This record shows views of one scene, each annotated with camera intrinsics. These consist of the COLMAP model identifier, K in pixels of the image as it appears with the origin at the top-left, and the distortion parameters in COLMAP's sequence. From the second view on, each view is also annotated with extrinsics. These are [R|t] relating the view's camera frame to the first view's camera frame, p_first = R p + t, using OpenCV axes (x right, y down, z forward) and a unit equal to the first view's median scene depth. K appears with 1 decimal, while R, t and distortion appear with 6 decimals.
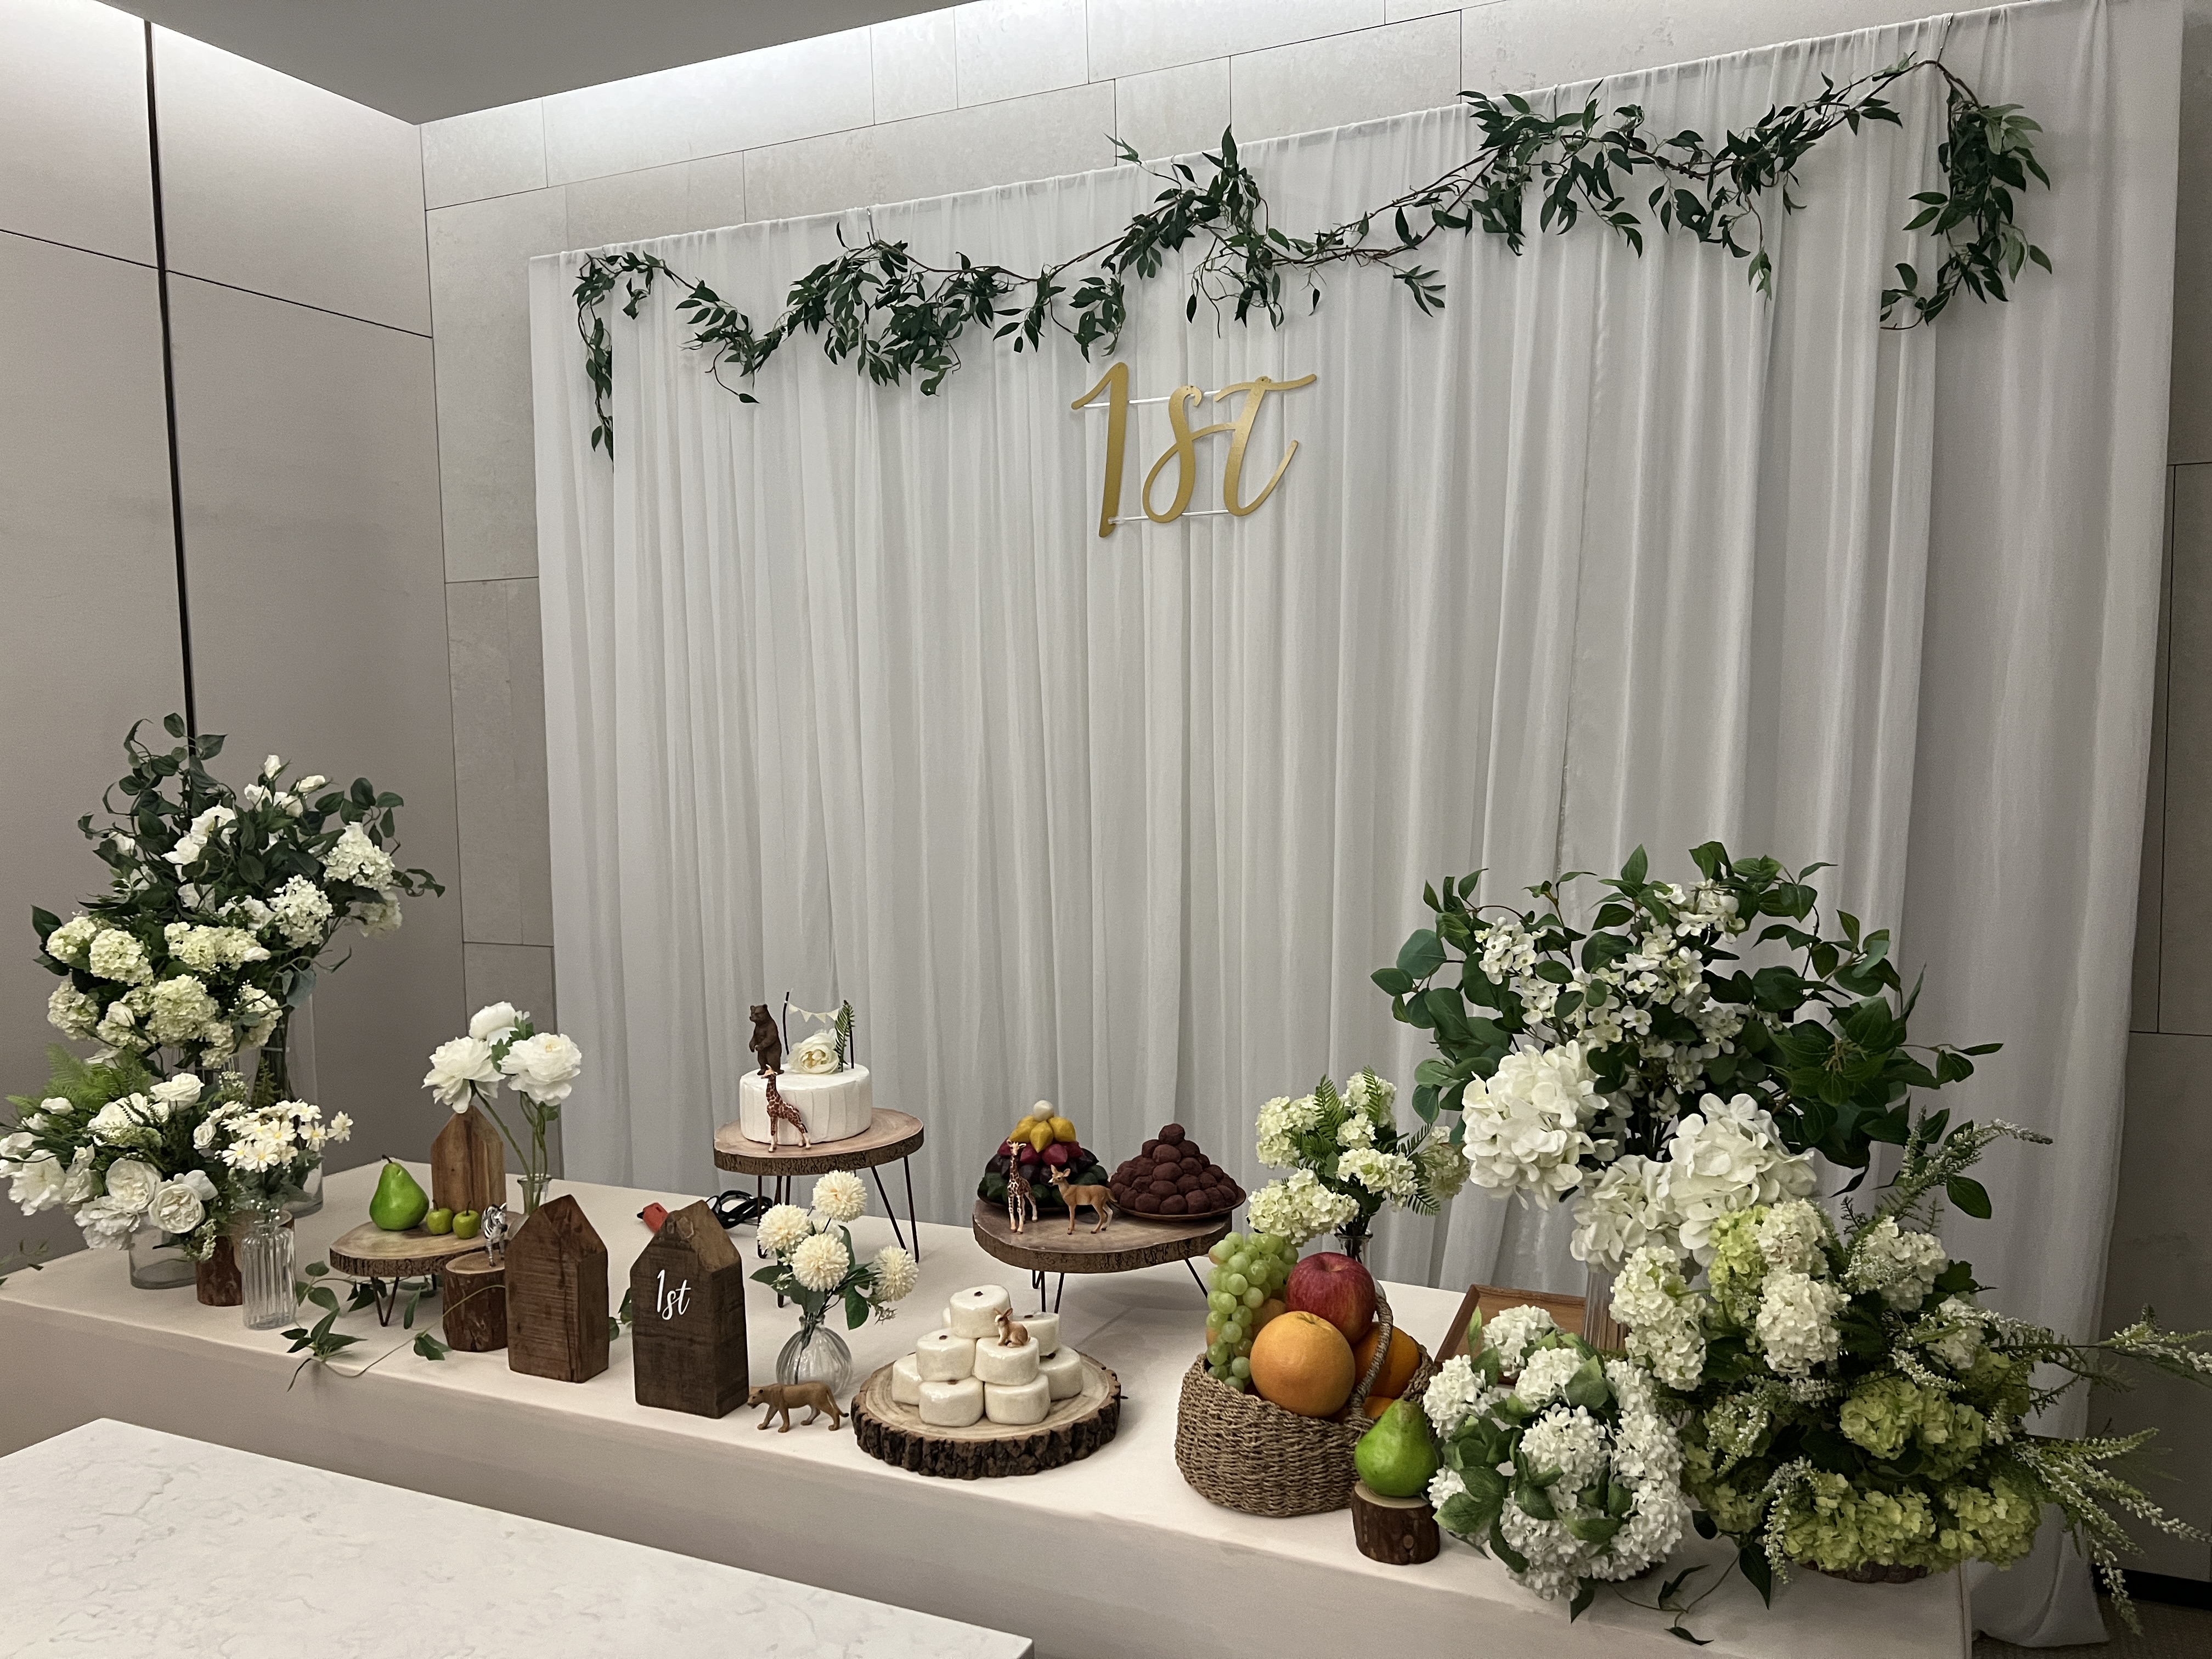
lens RADIAL K [[1672.2, 0, 1106.0], [0, 1672.2, 829.5], [0, 0, 1]] dist [0.038937, -0.002699]
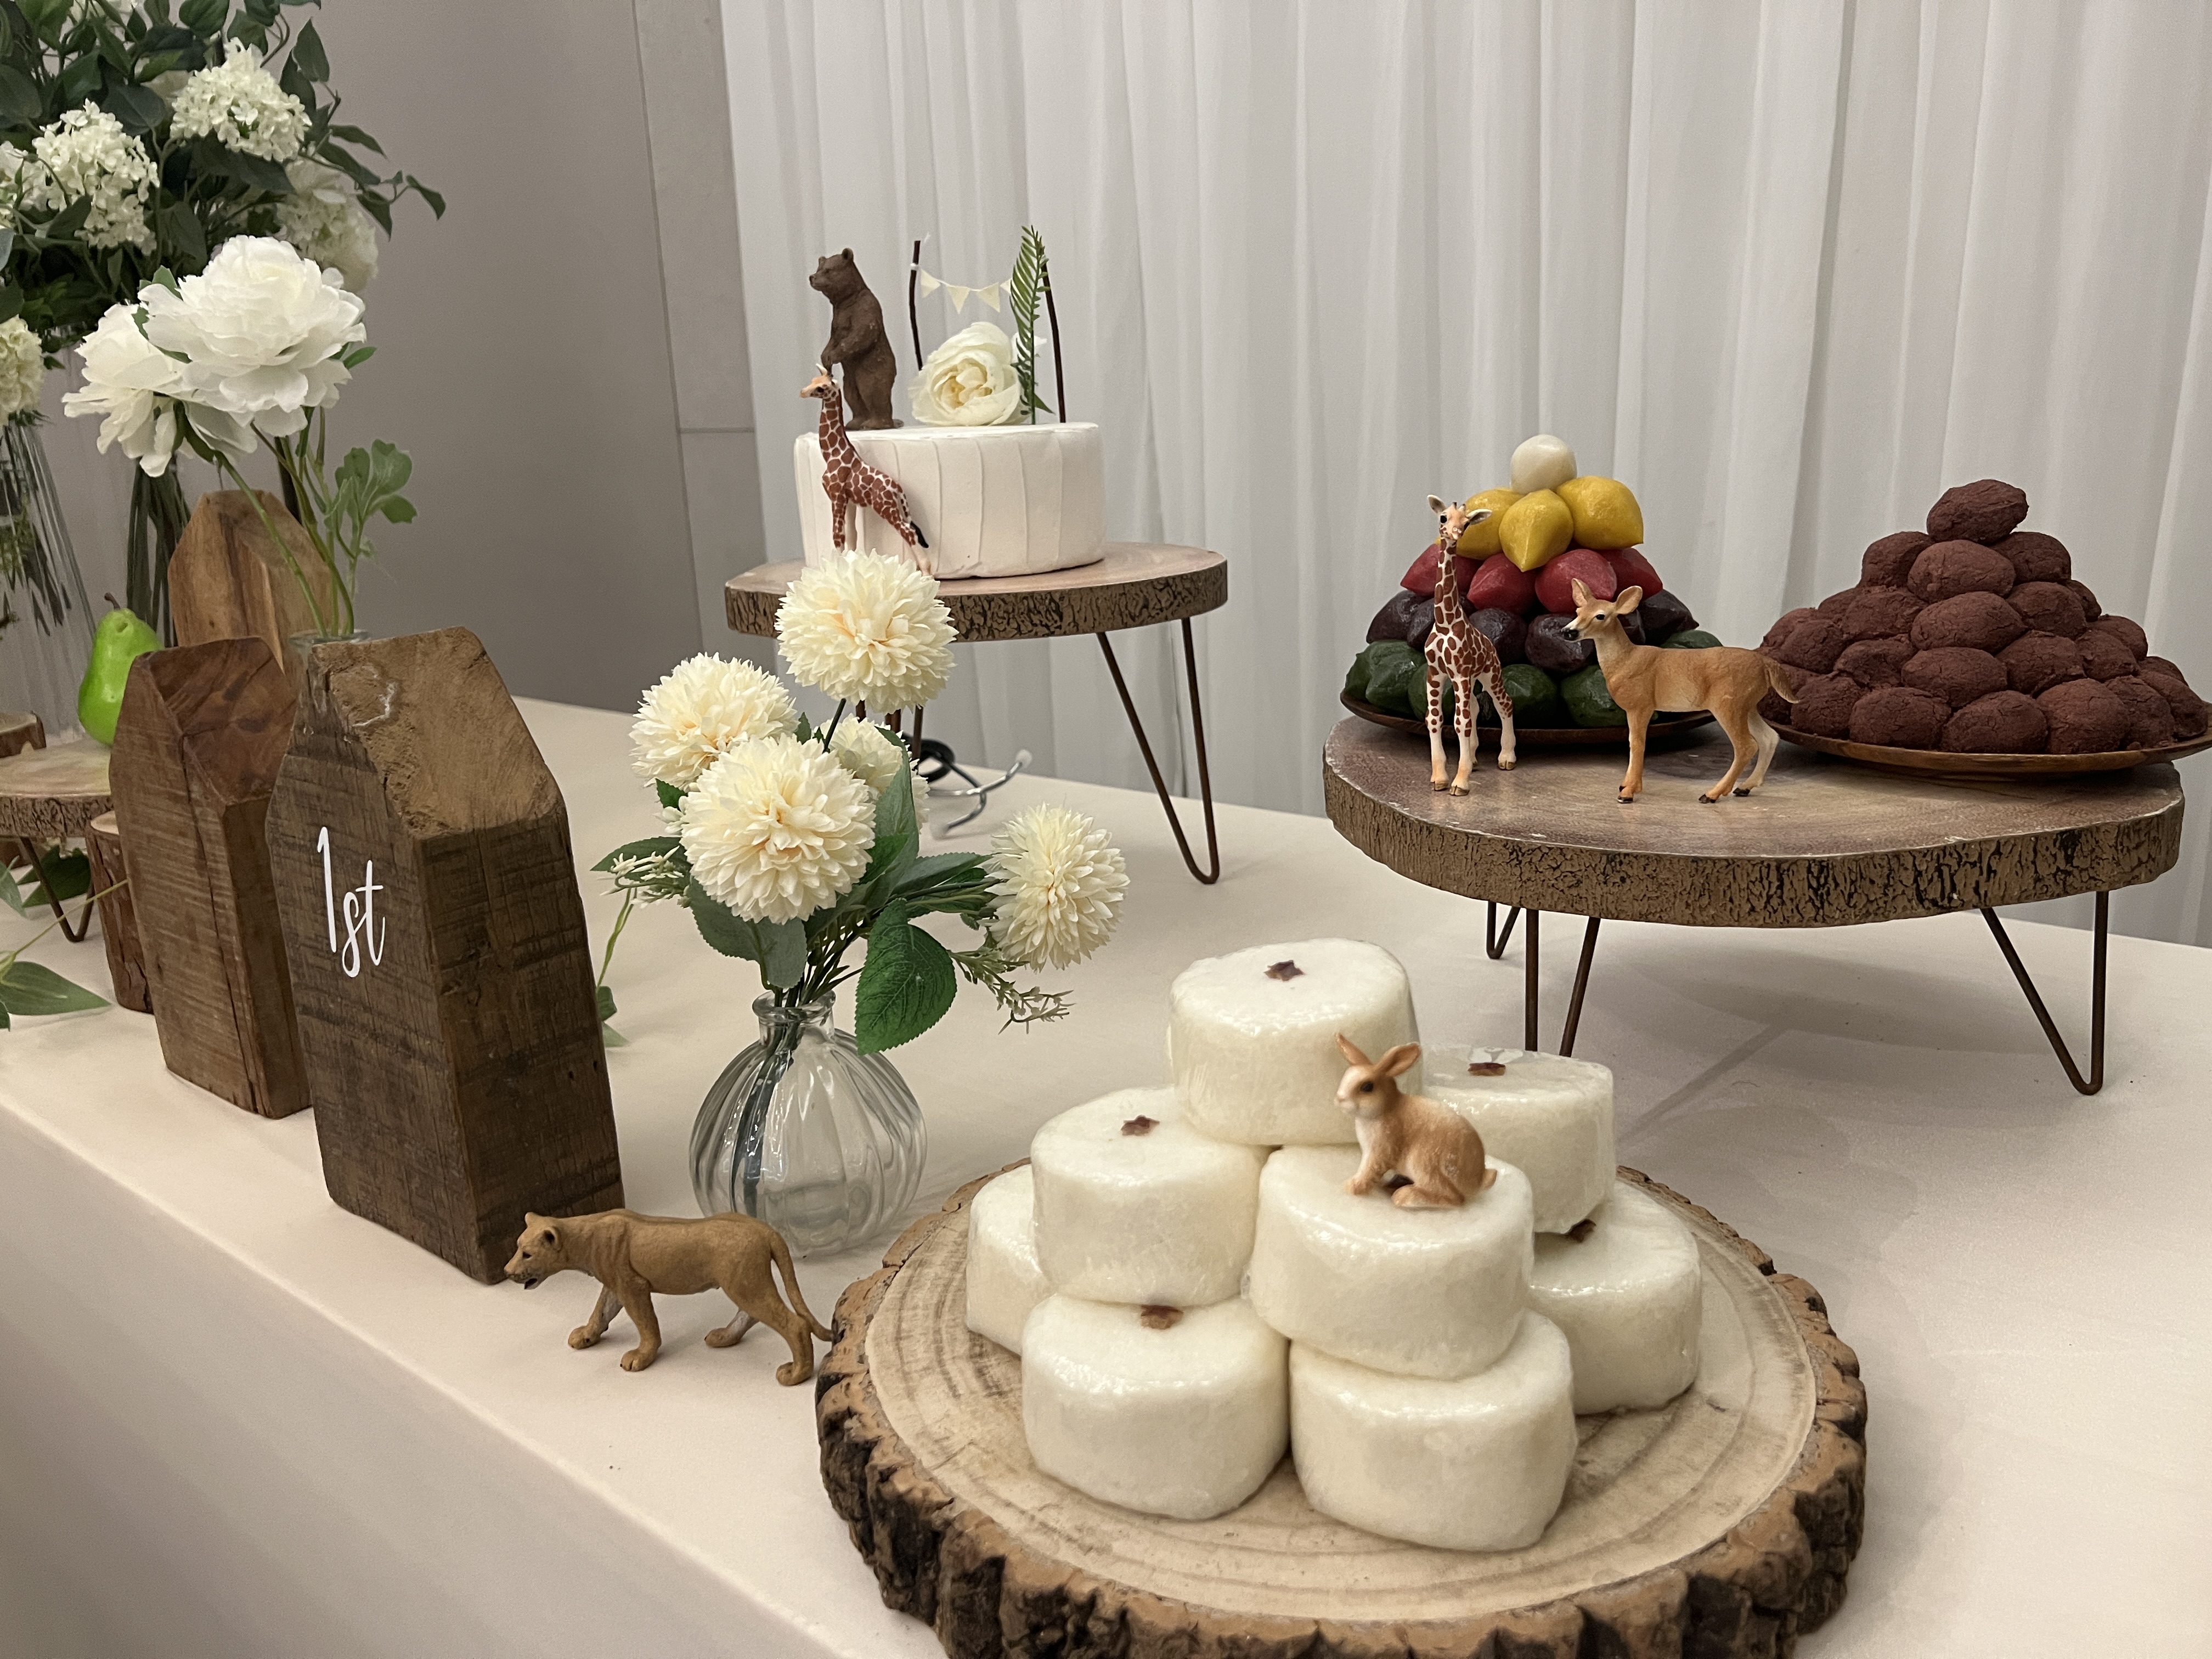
lens RADIAL K [[1668.8, 0, 1106.0], [0, 1668.8, 829.5], [0, 0, 1]] dist [0.066605, -0.004004]
pose [[0.966608, 0.046825, -0.251944, -0.035446], [0.004131, 0.980188, 0.198024, 0.182132], [0.256225, -0.192453, 0.947265, 0.670768]]
